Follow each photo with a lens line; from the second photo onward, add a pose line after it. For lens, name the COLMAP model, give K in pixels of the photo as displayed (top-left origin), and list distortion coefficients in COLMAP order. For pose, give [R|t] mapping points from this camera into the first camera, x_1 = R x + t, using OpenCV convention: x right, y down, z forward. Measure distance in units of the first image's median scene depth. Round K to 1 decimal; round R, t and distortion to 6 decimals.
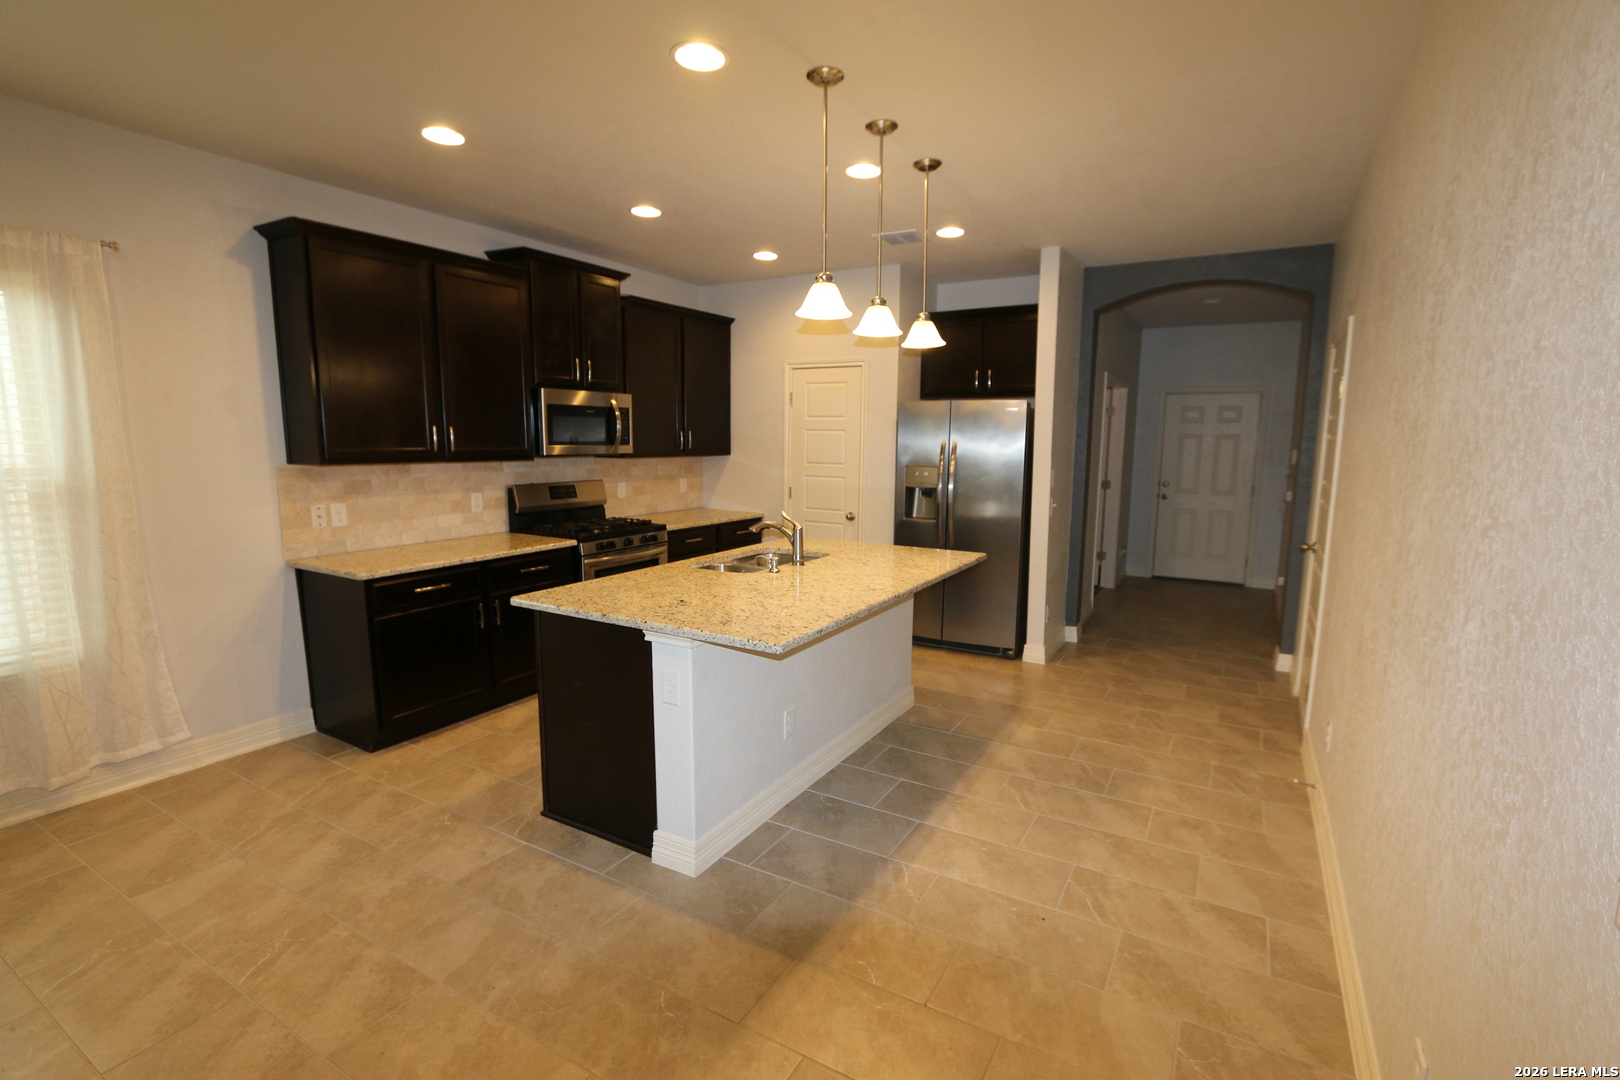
lens RADIAL K [[745.6, 0, 813.7], [0, 745.6, 542.3], [0, 0, 1]] dist [-0.010775, 0.001633]
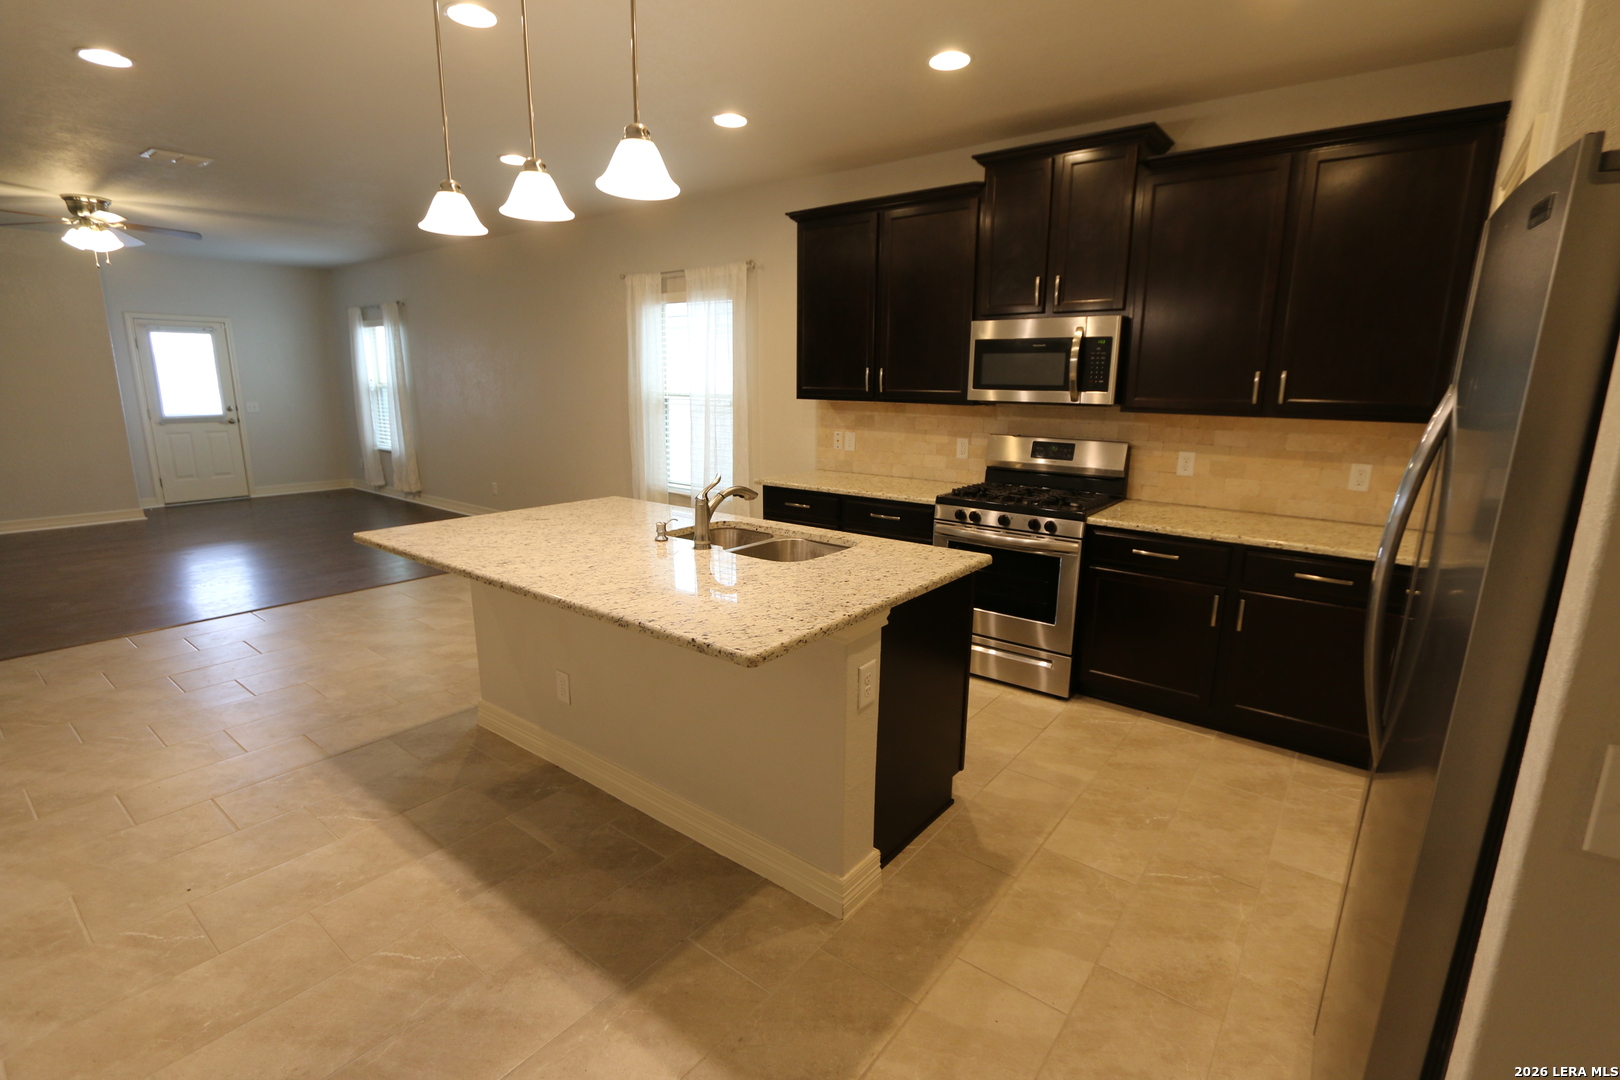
lens RADIAL K [[745.6, 0, 813.7], [0, 745.6, 542.3], [0, 0, 1]] dist [-0.010775, 0.001633]
pose [[-0.132330, 0.200777, -0.970658, 0.611708], [-0.153880, 0.963236, 0.220220, -0.137903], [0.979188, 0.178507, -0.096569, 1.072812]]
